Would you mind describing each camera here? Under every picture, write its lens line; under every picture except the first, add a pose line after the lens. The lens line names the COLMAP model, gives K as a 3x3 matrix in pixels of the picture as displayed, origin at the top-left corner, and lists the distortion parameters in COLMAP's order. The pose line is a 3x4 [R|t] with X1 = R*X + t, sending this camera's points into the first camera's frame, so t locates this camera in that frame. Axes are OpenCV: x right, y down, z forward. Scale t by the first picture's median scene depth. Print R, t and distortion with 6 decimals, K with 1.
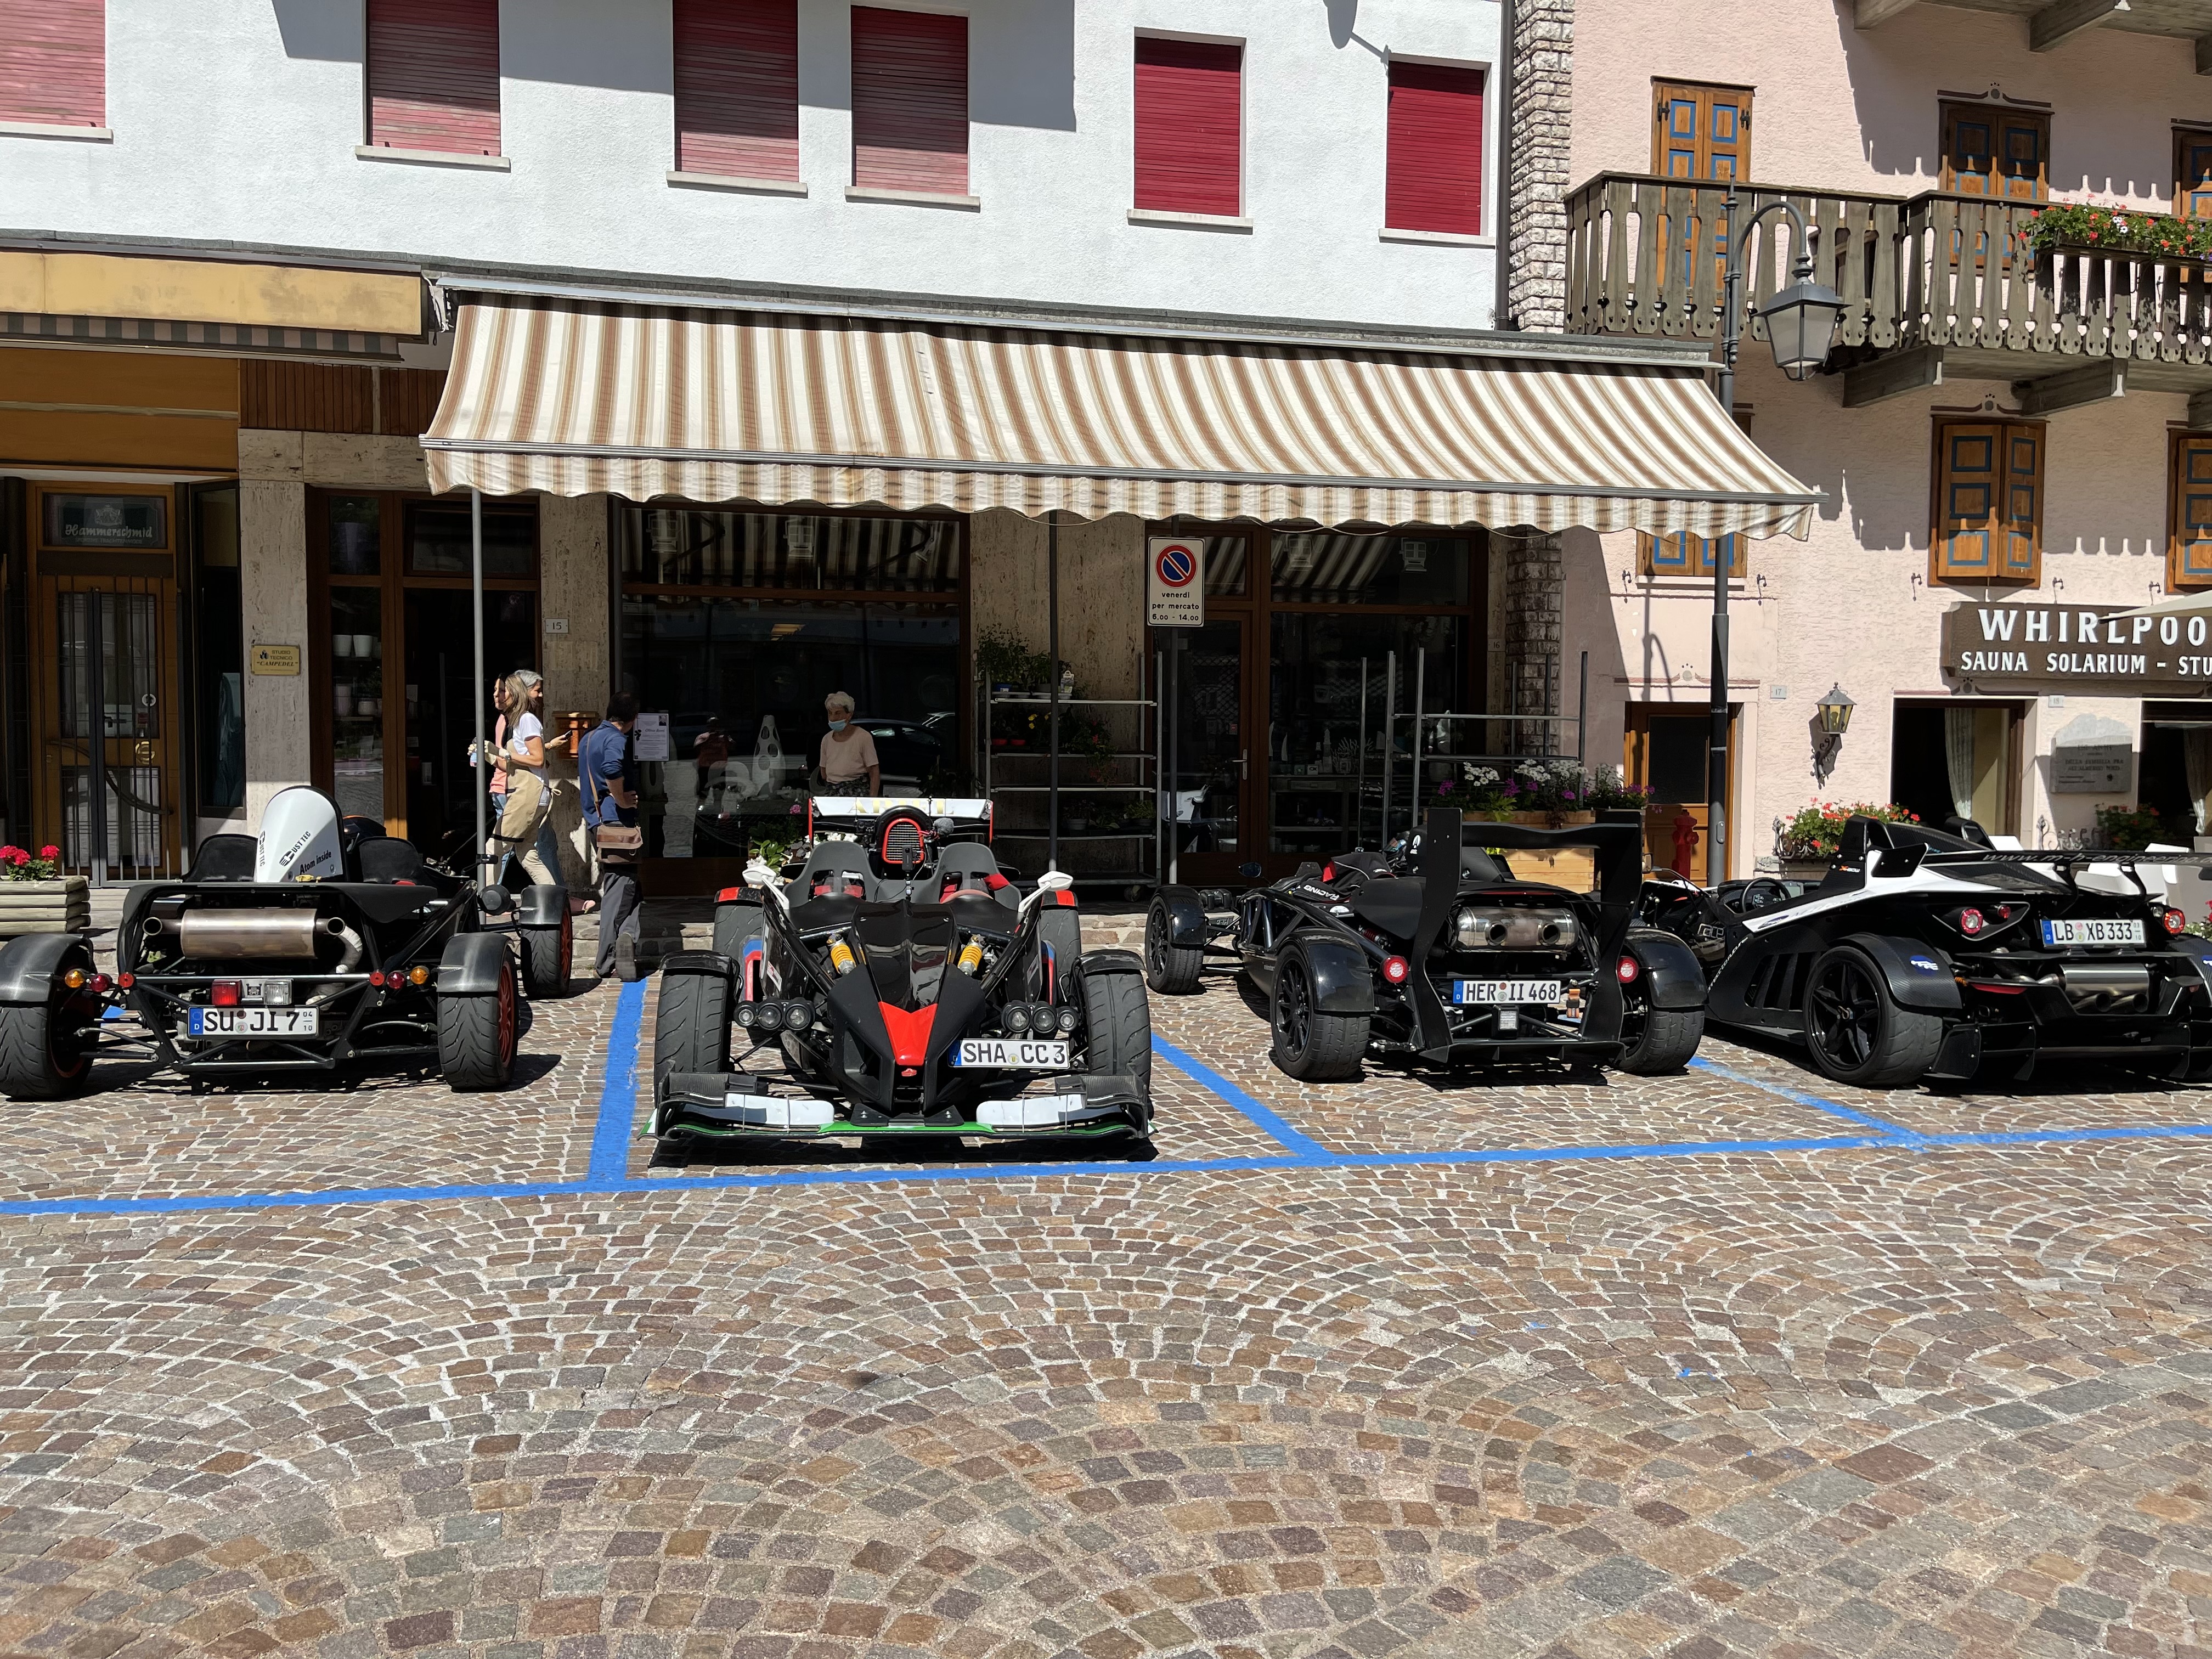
lens RADIAL K [[1779.3, 0, 1091.2], [0, 1779.3, 826.1], [0, 0, 1]] dist [0.081837, -0.129852]
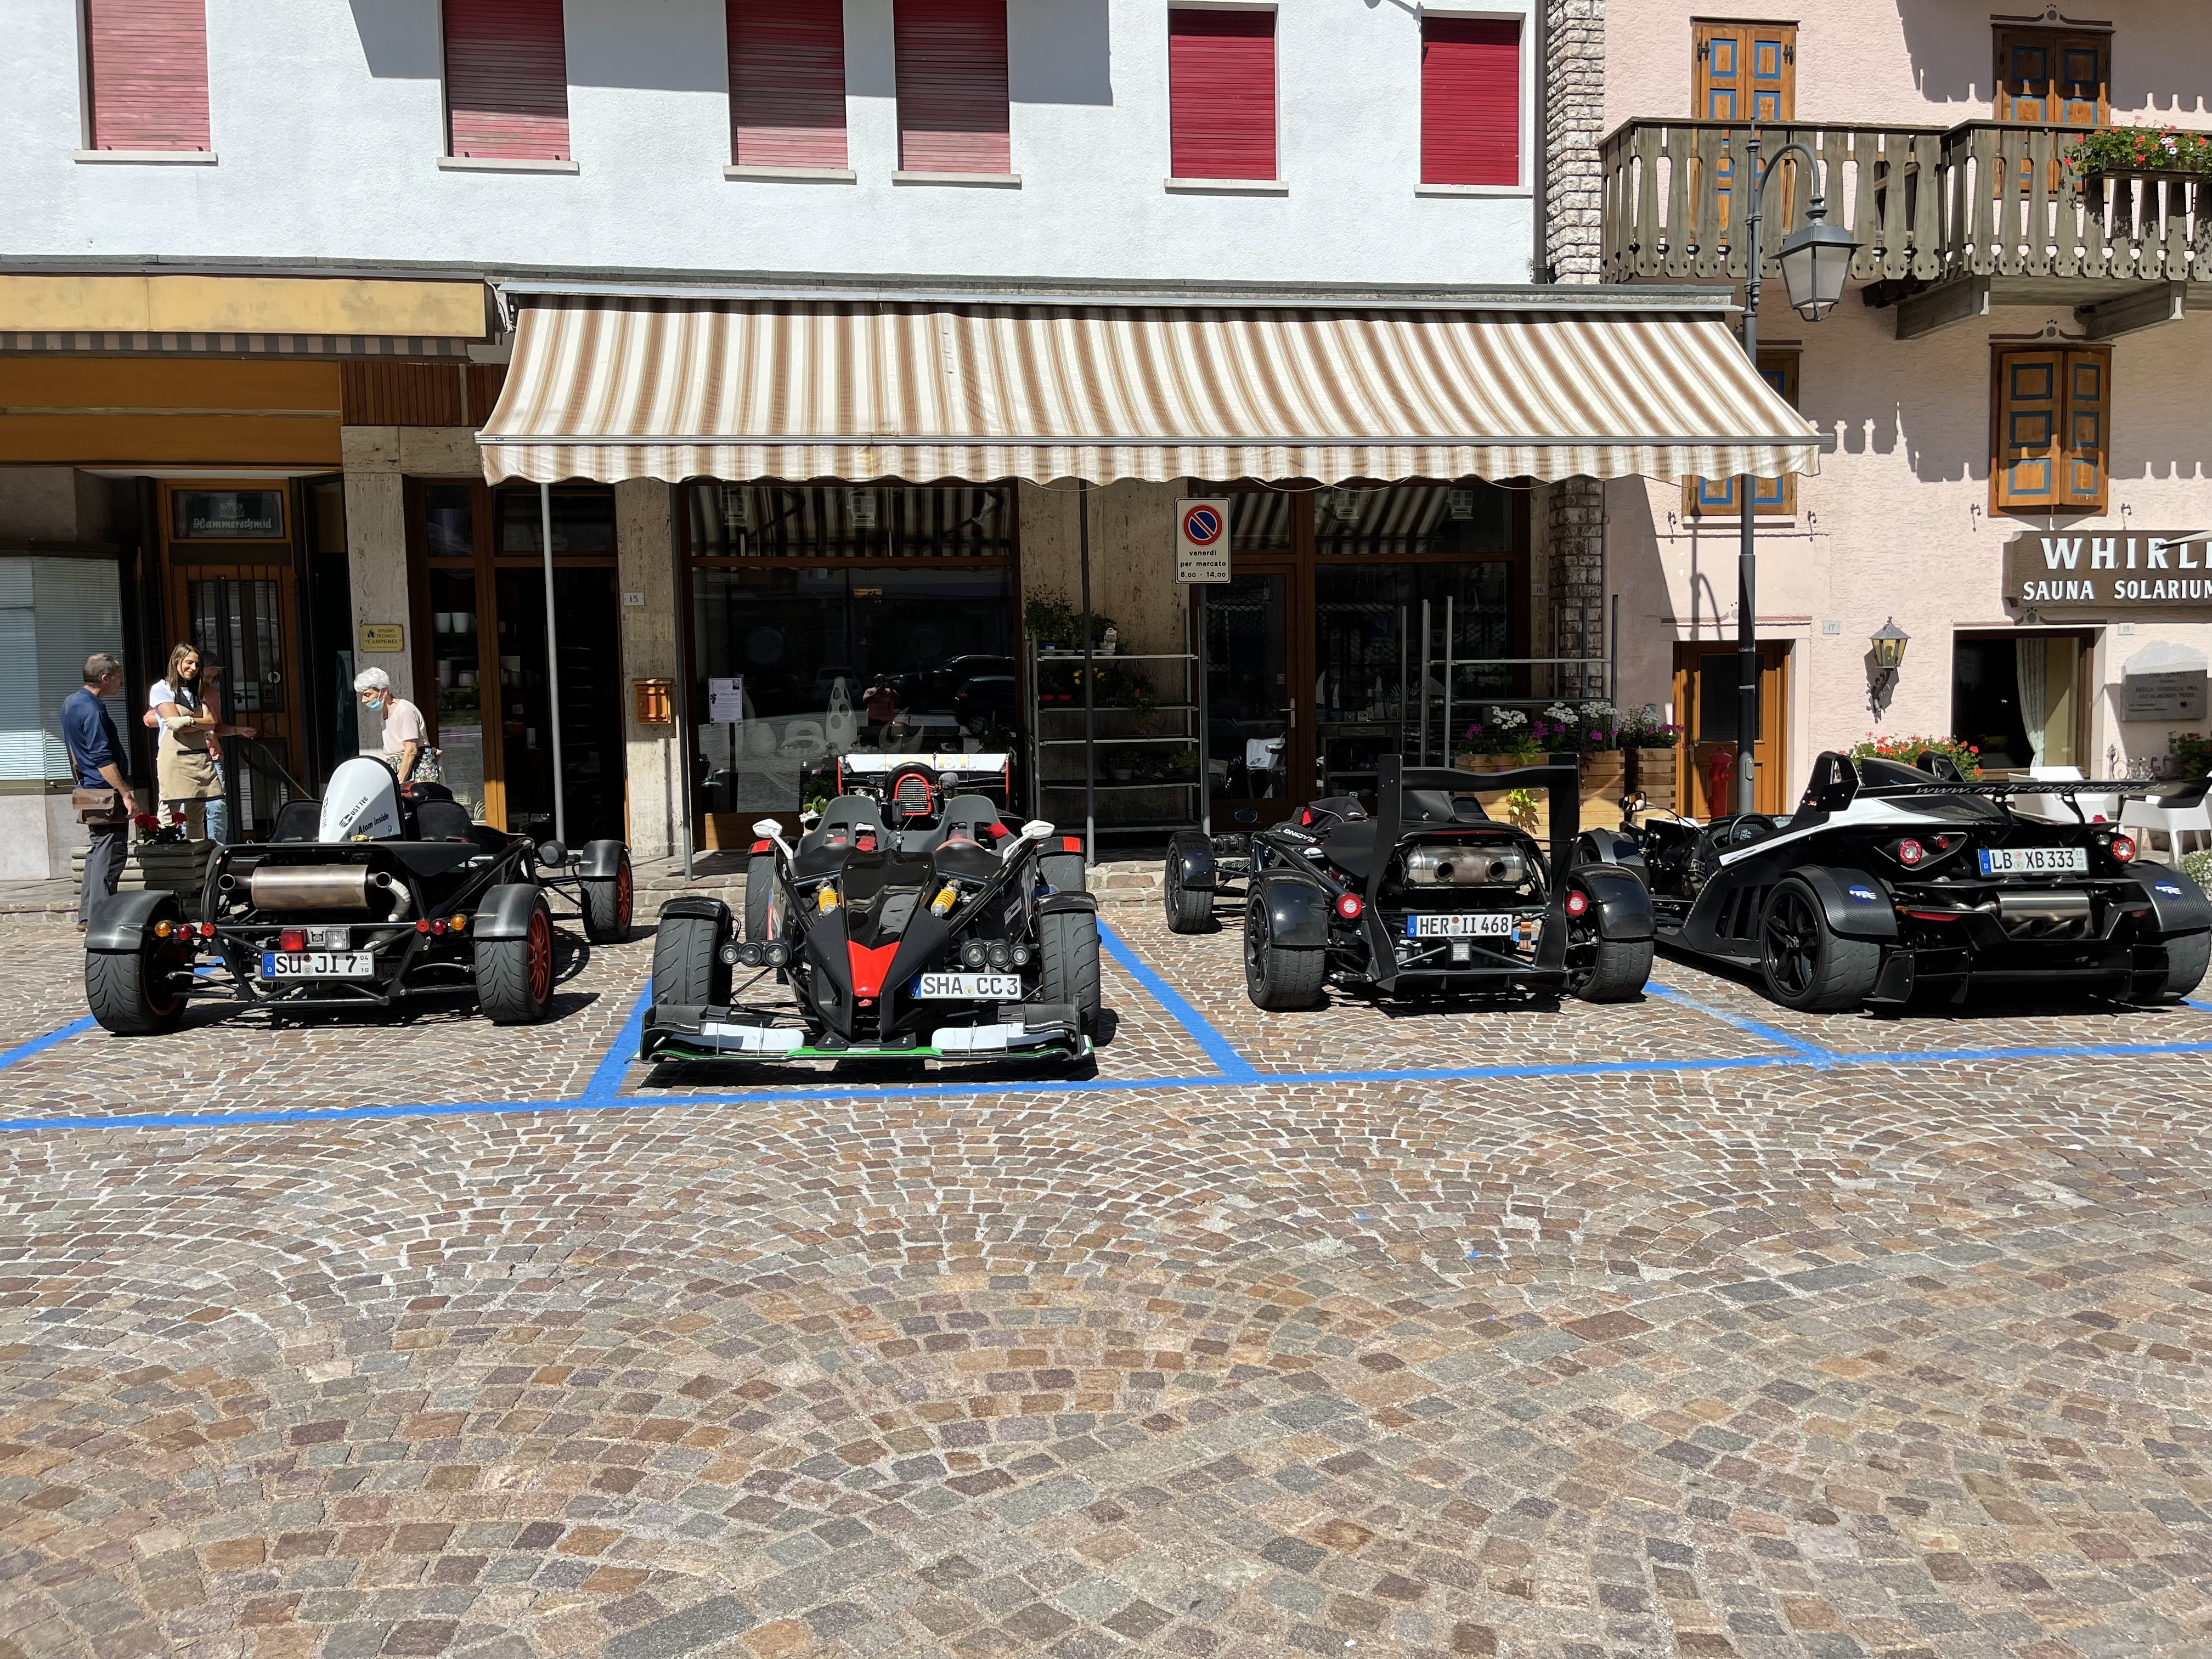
lens RADIAL K [[1776.9, 0, 1094.7], [0, 1776.9, 820.5], [0, 0, 1]] dist [0.089388, -0.143012]
pose [[0.995947, -0.017982, -0.088131, 0.084860], [0.020285, 0.999474, 0.025306, -0.000802], [0.087630, -0.026991, 0.995787, -0.057706]]
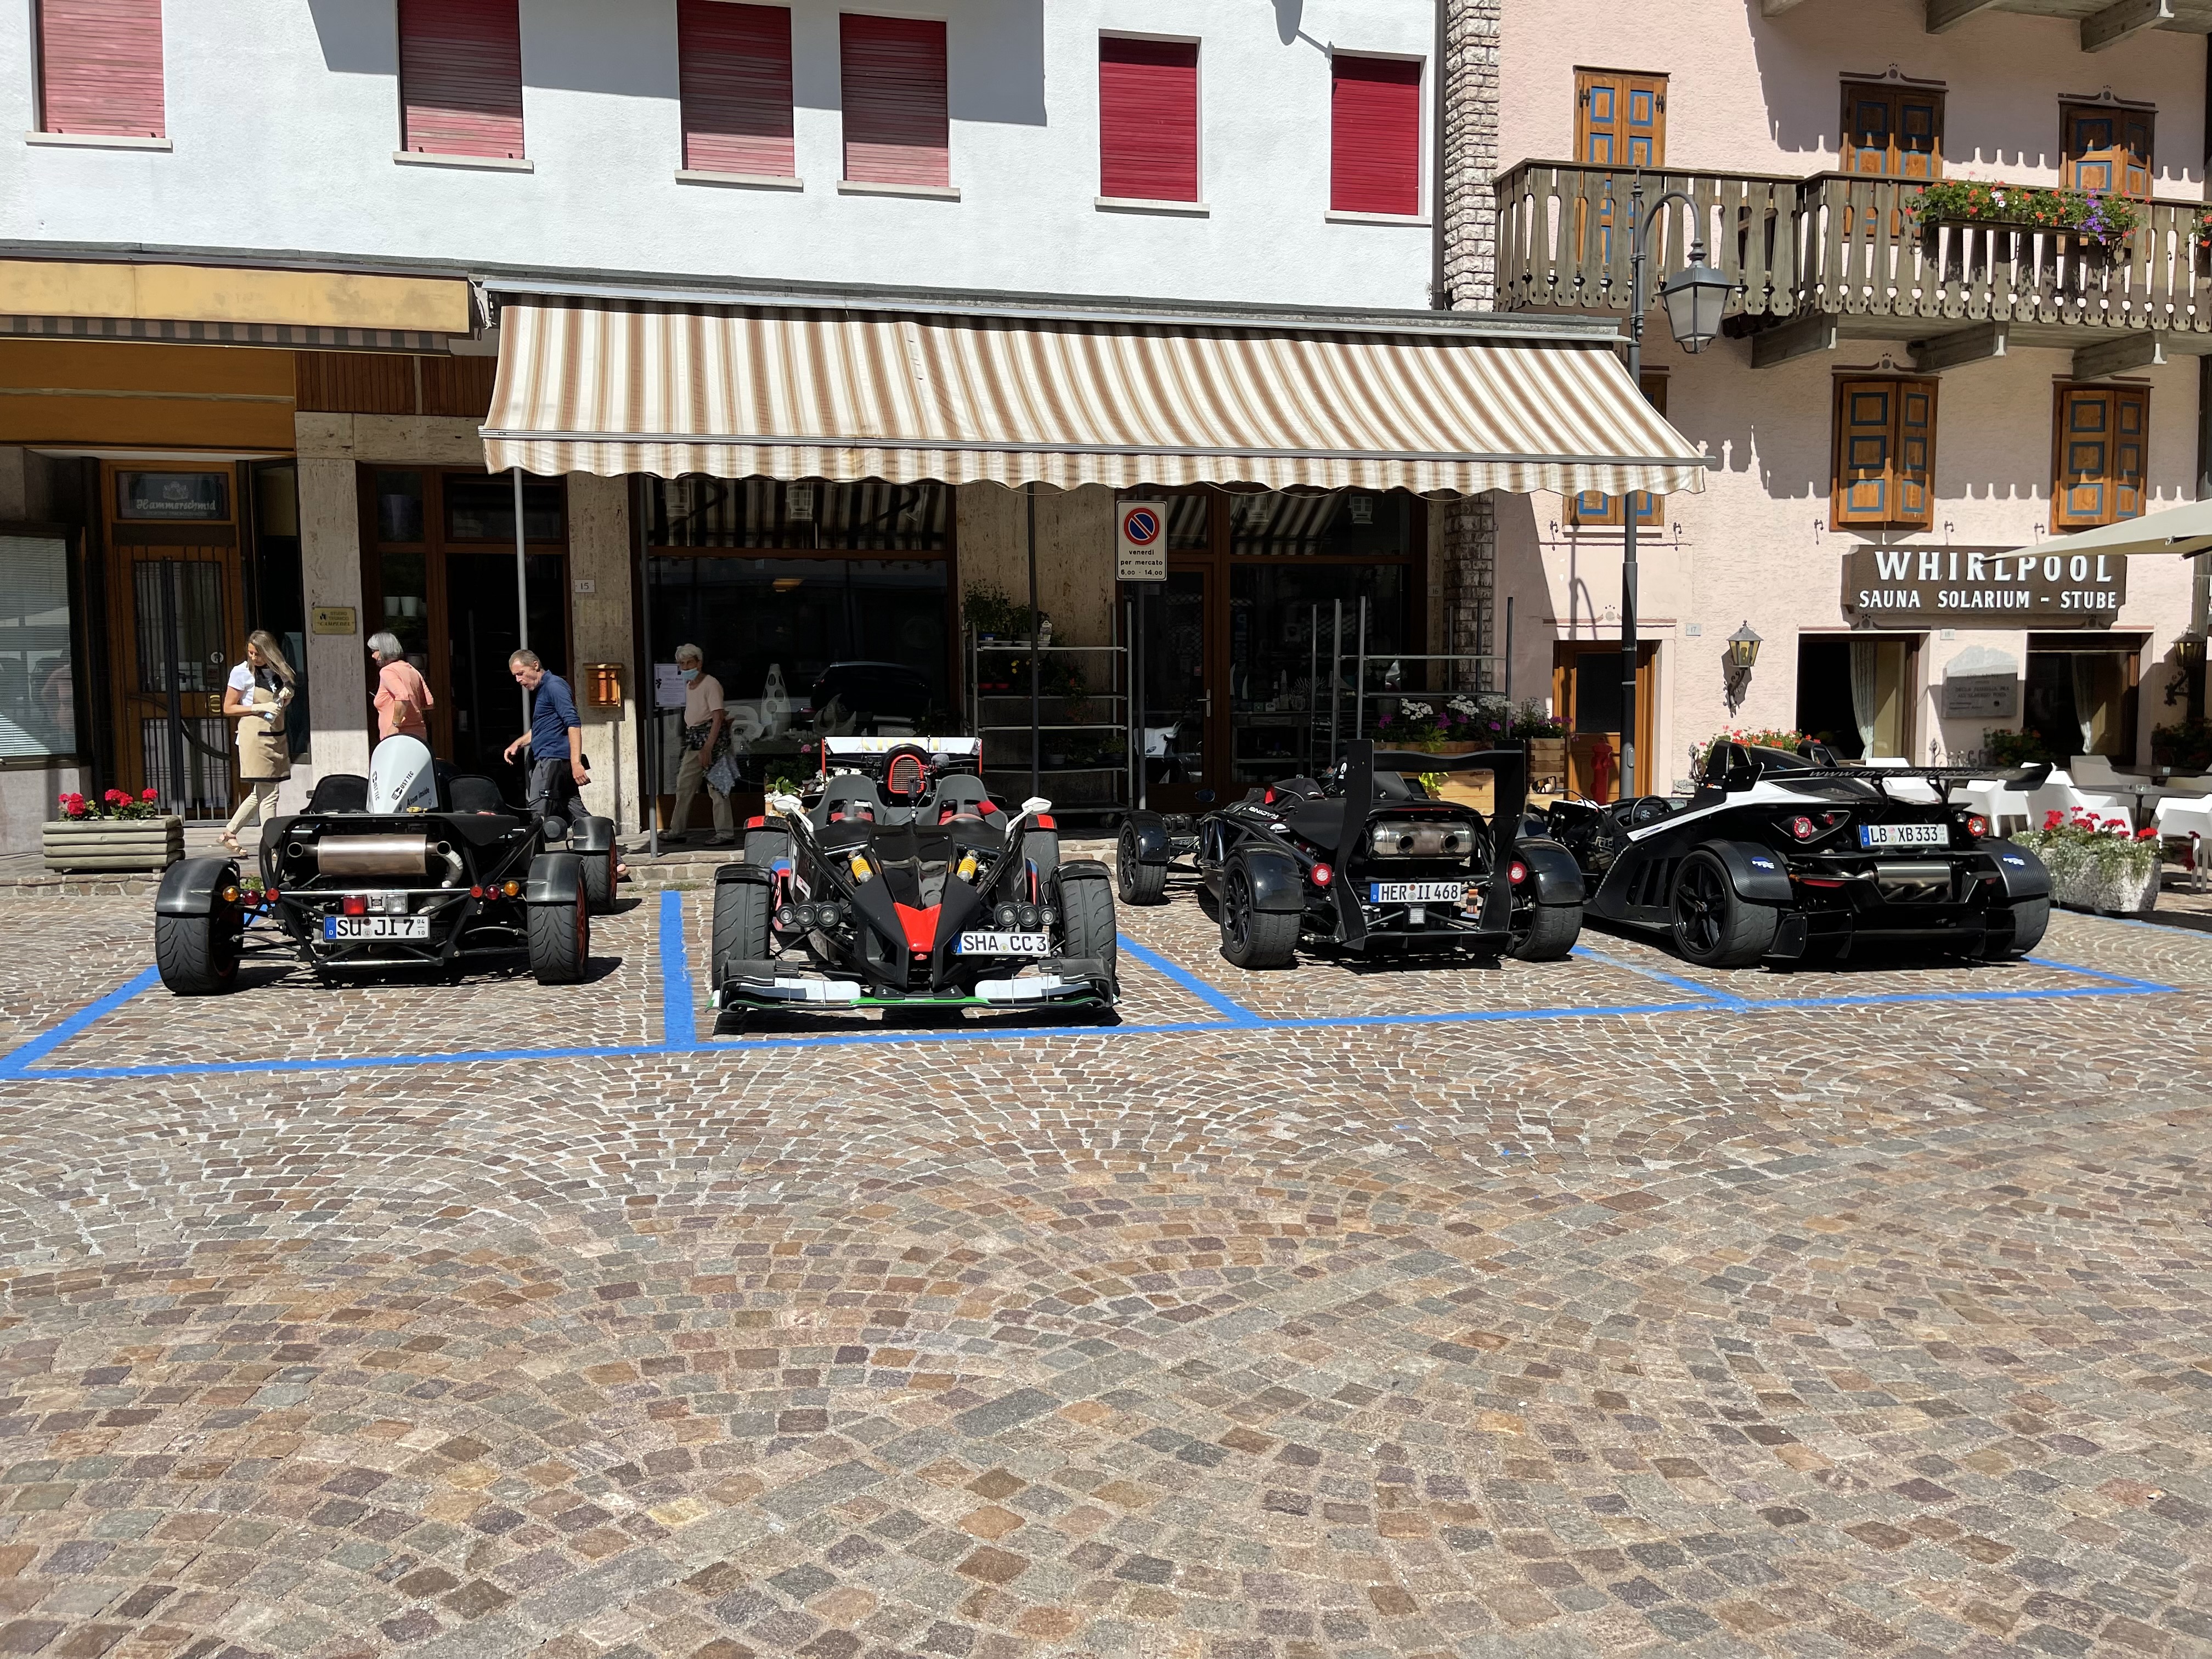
lens RADIAL K [[1779.3, 0, 1091.2], [0, 1779.3, 826.1], [0, 0, 1]] dist [0.081837, -0.129852]
pose [[0.999867, -0.014029, 0.008329, 0.004771], [0.013731, 0.999300, 0.034812, 0.003019], [-0.008811, -0.034693, 0.999359, -0.144300]]
